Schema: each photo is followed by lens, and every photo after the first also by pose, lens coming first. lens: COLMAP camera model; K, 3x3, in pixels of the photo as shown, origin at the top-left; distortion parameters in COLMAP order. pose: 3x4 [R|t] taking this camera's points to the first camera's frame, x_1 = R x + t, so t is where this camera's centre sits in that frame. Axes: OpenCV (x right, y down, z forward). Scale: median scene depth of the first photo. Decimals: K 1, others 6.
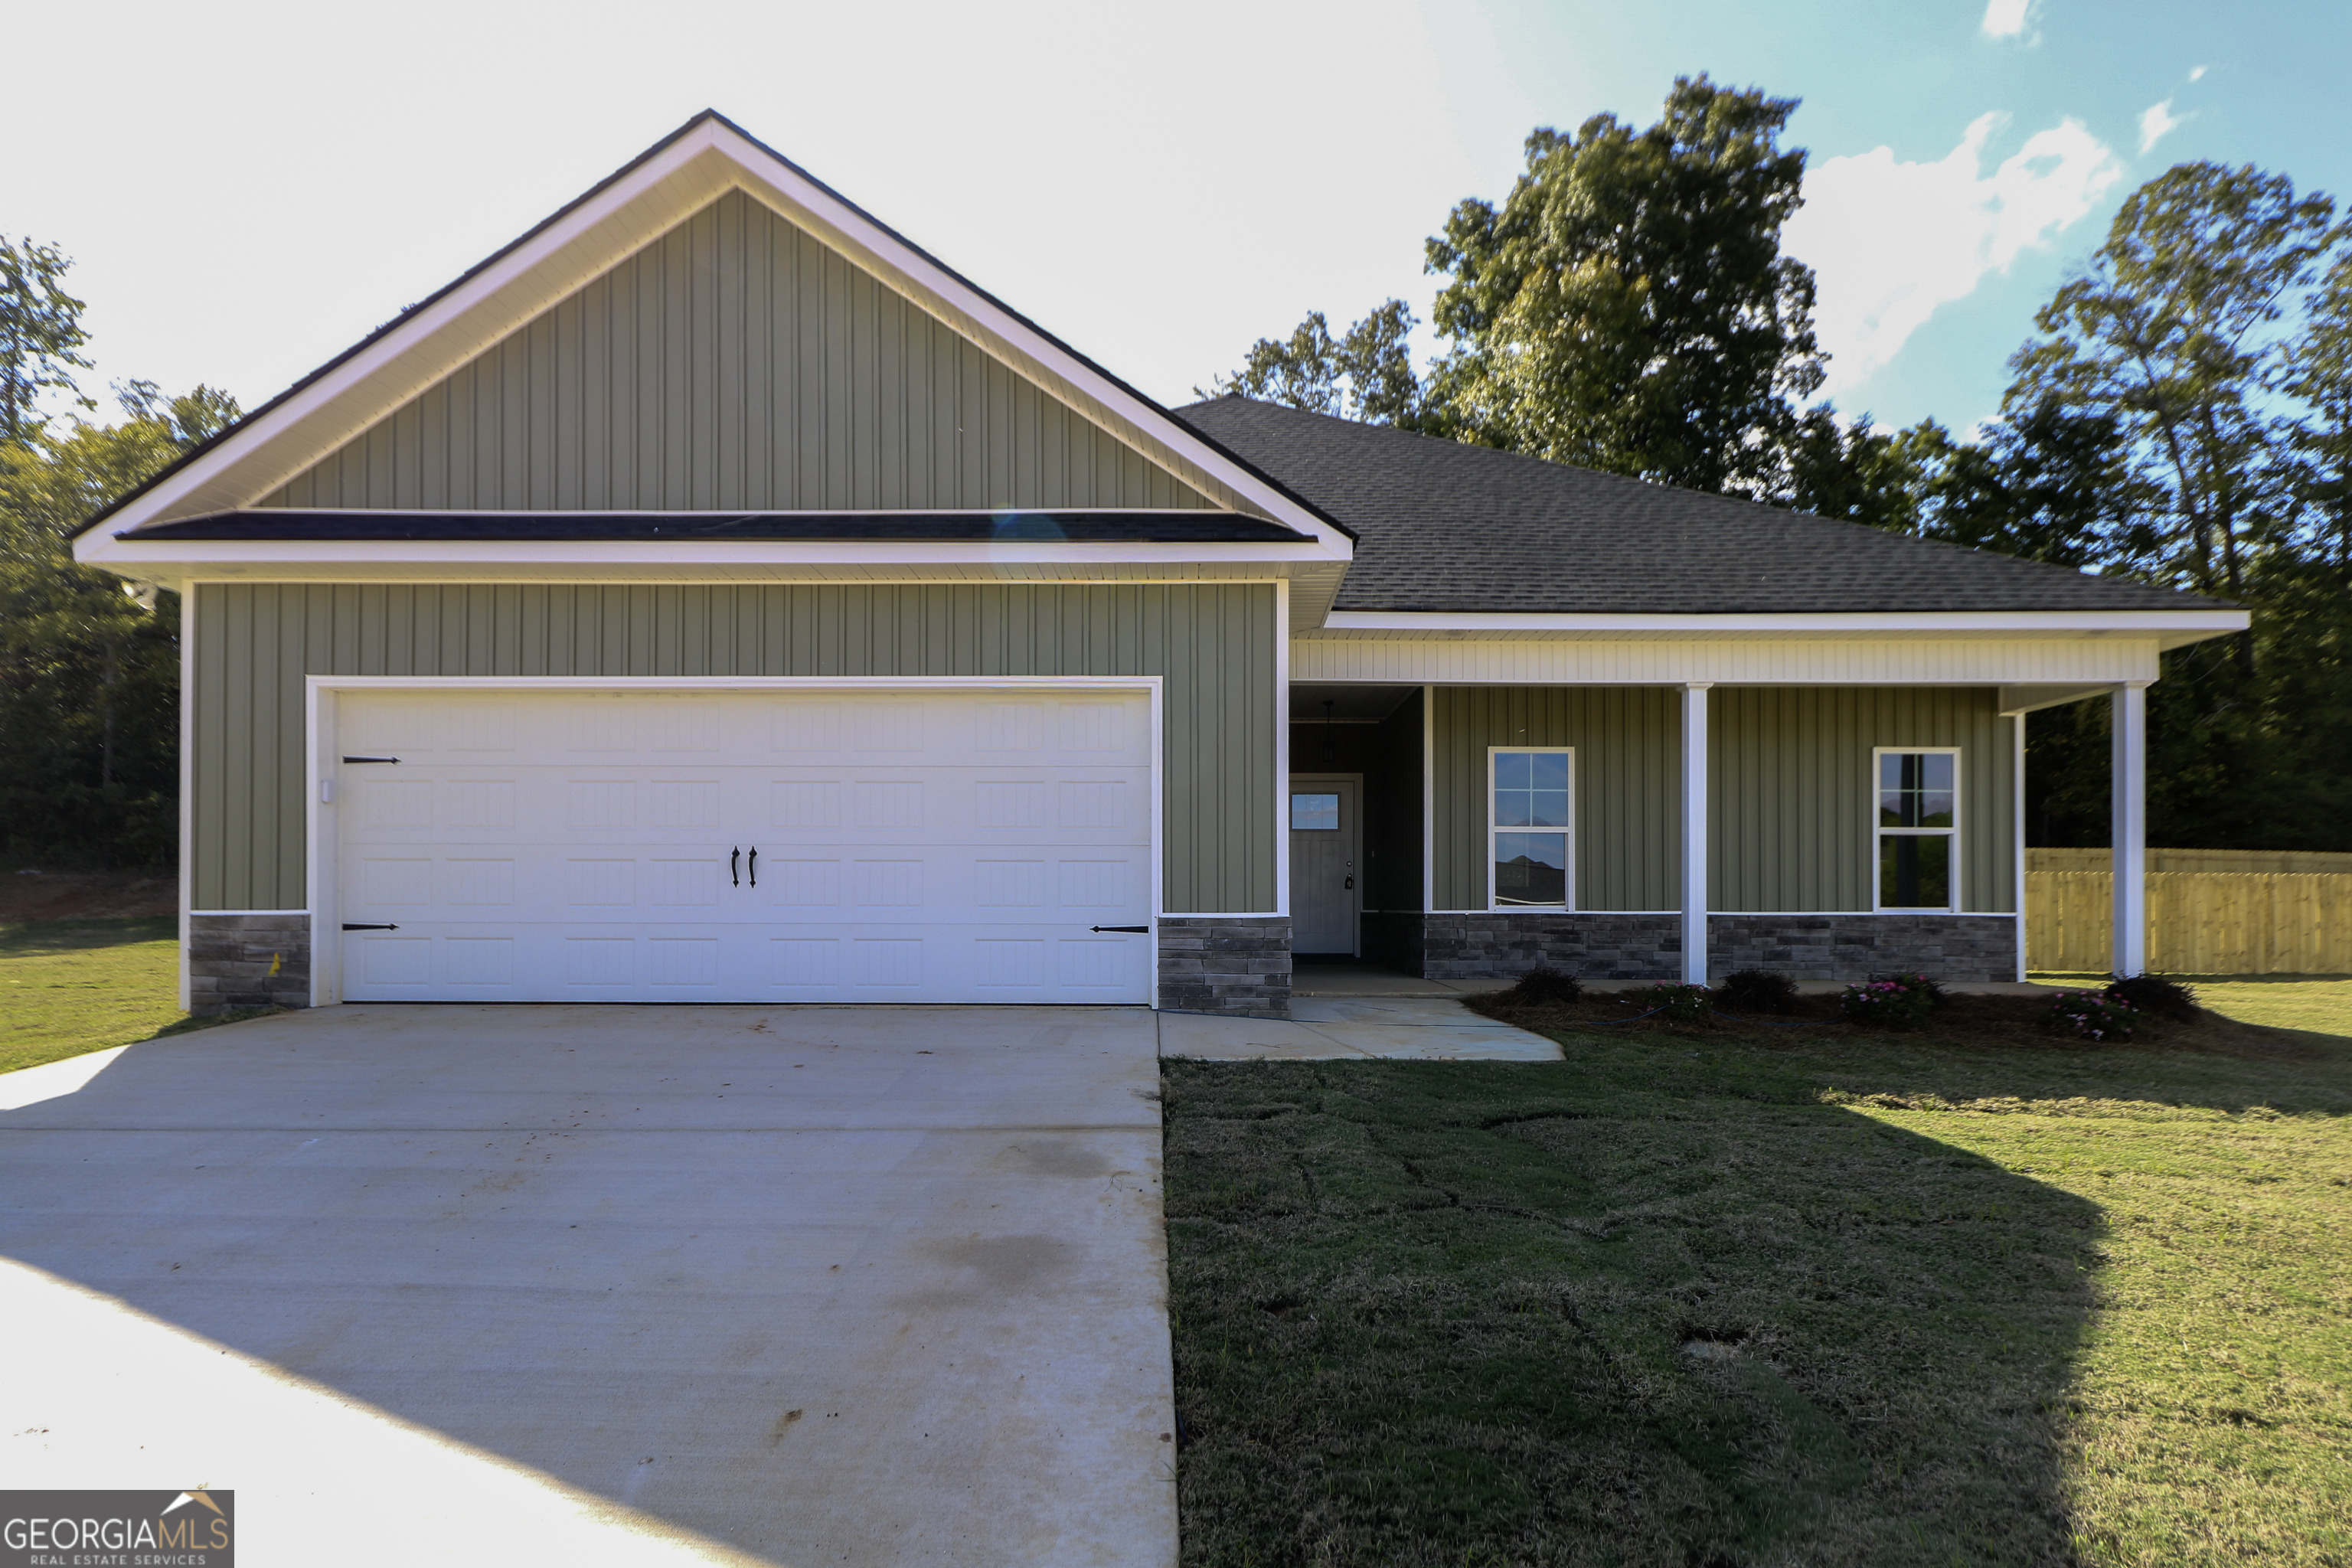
lens RADIAL K [[1159.0, 0, 1189.5], [0, 1159.0, 912.2], [0, 0, 1]] dist [0.004874, -0.001927]
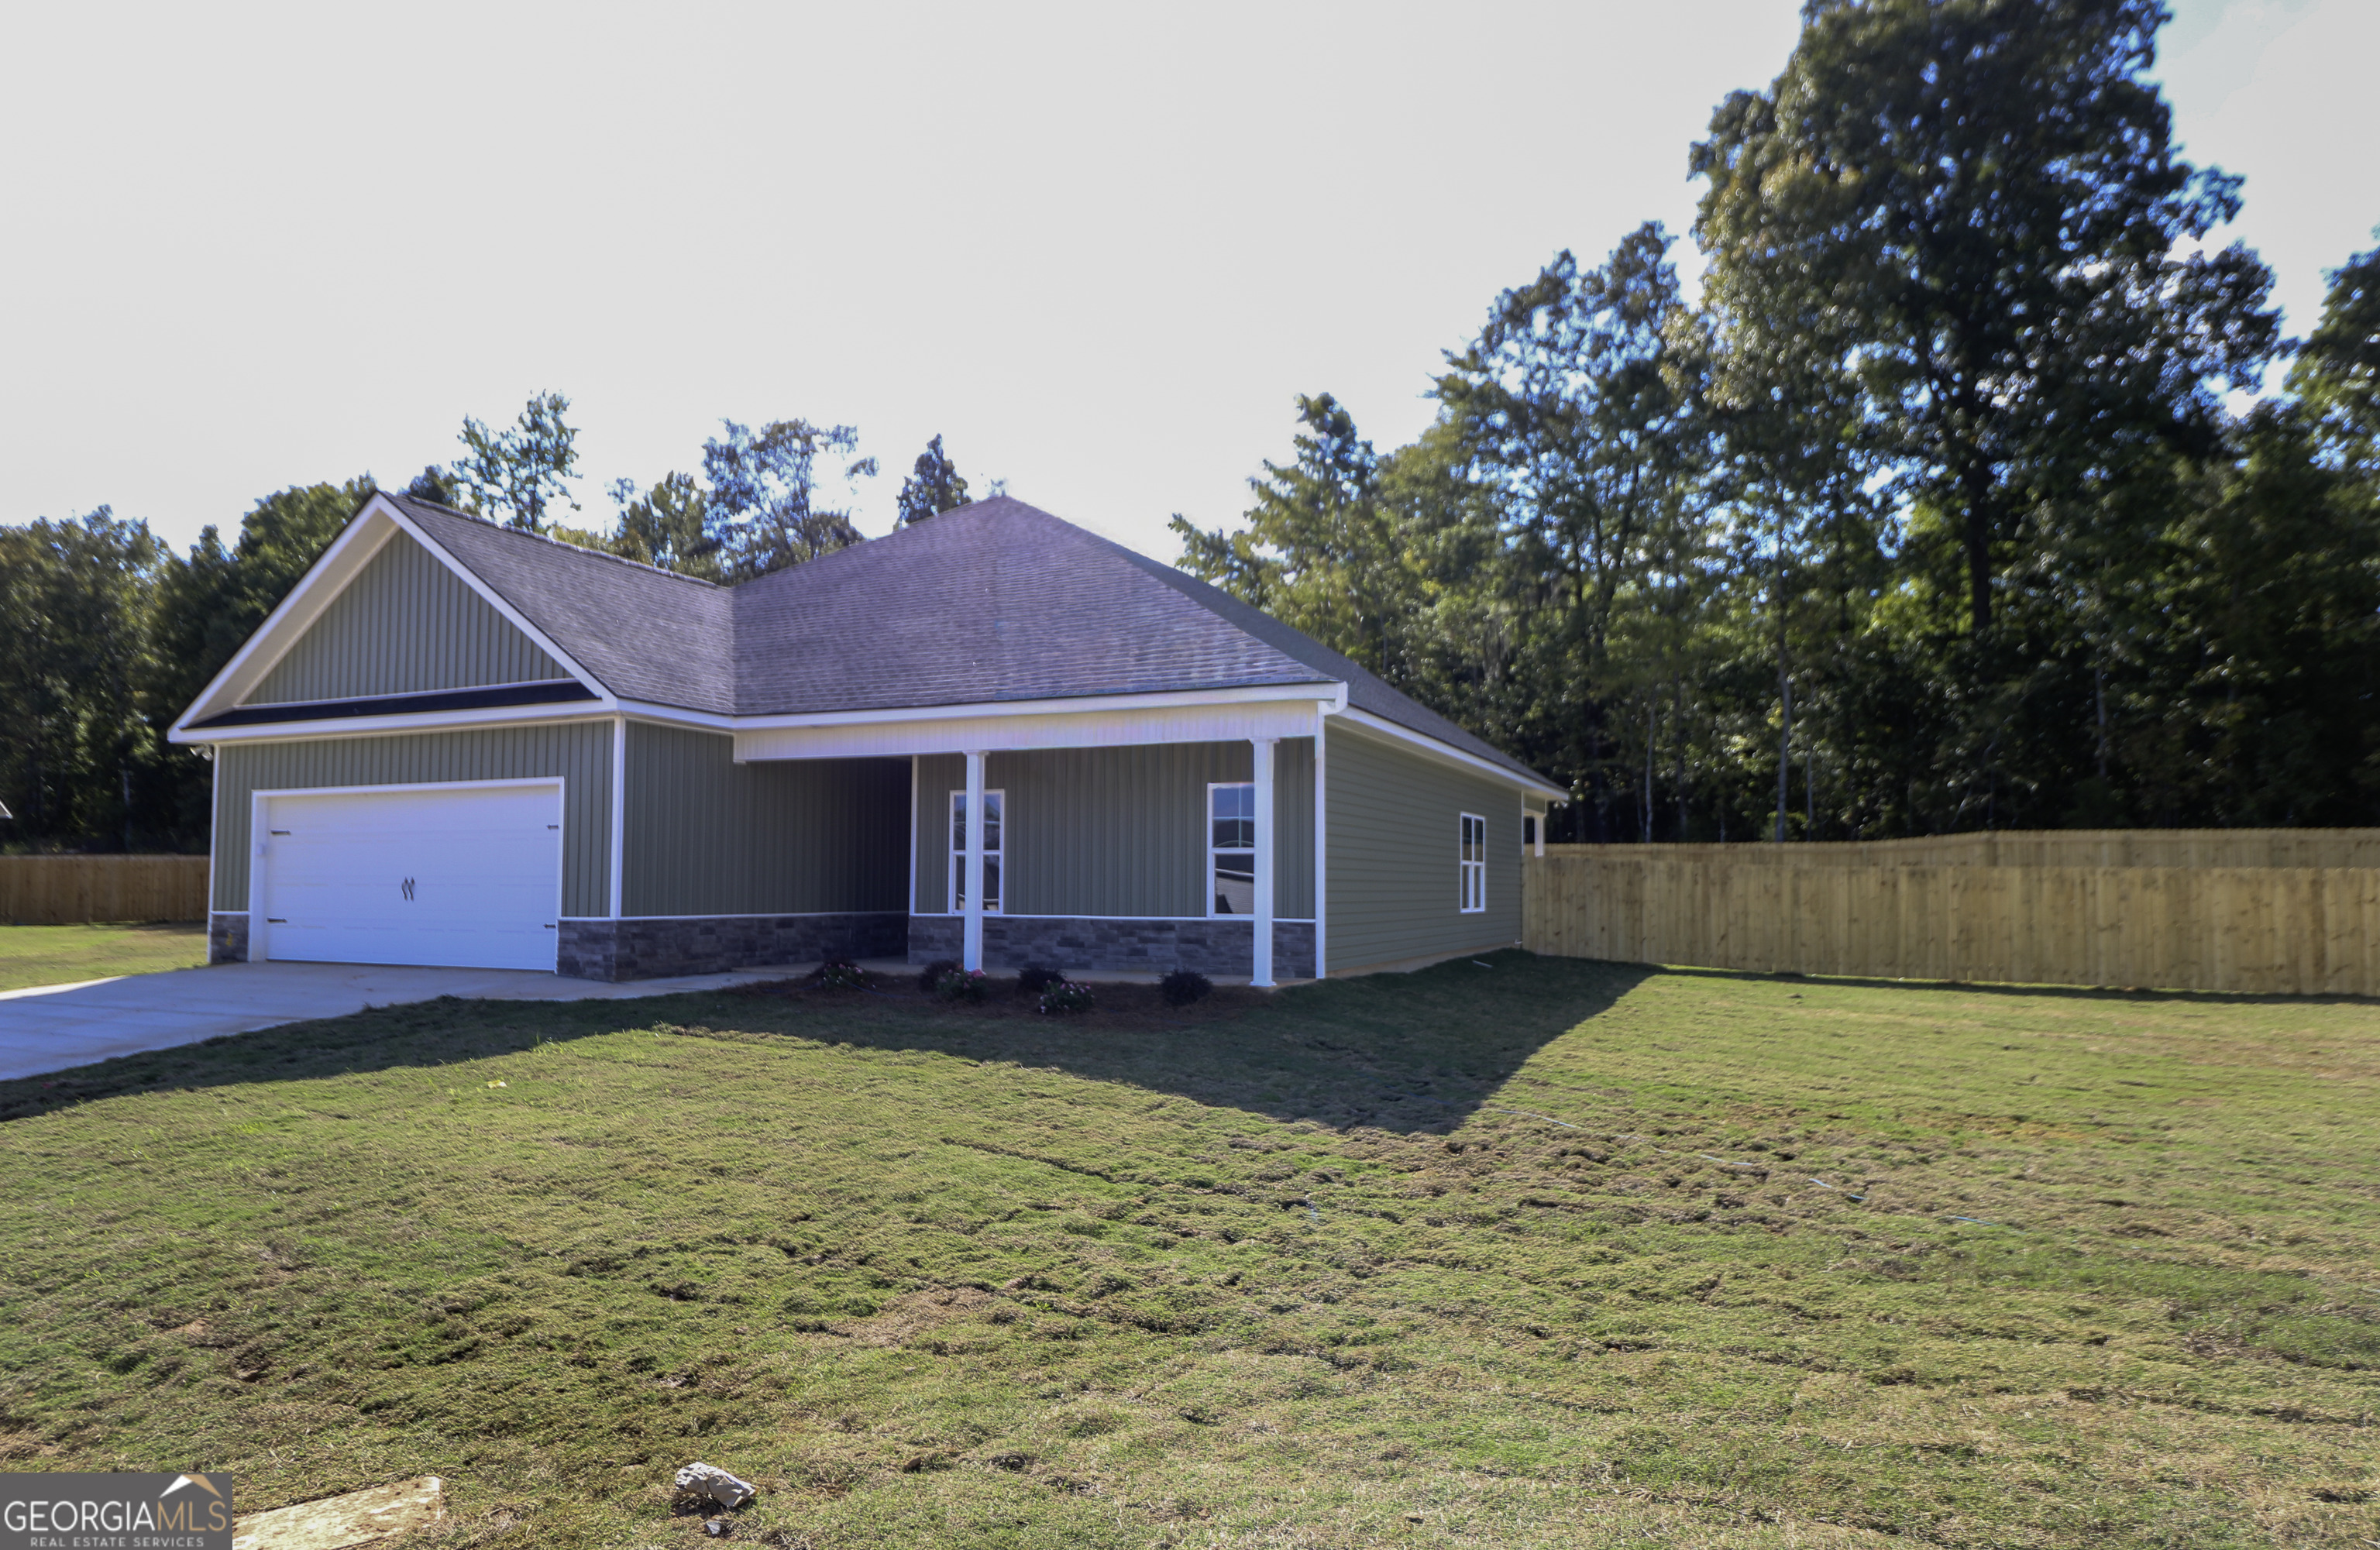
lens RADIAL K [[1366.9, 0, 1227.7], [0, 1366.9, 841.2], [0, 0, 1]] dist [0.006103, 0.000067]
pose [[0.913272, -0.013399, -0.407129, 0.380718], [-0.002532, 0.999253, -0.038565, -0.008069], [0.407342, 0.036252, 0.912556, -0.098101]]
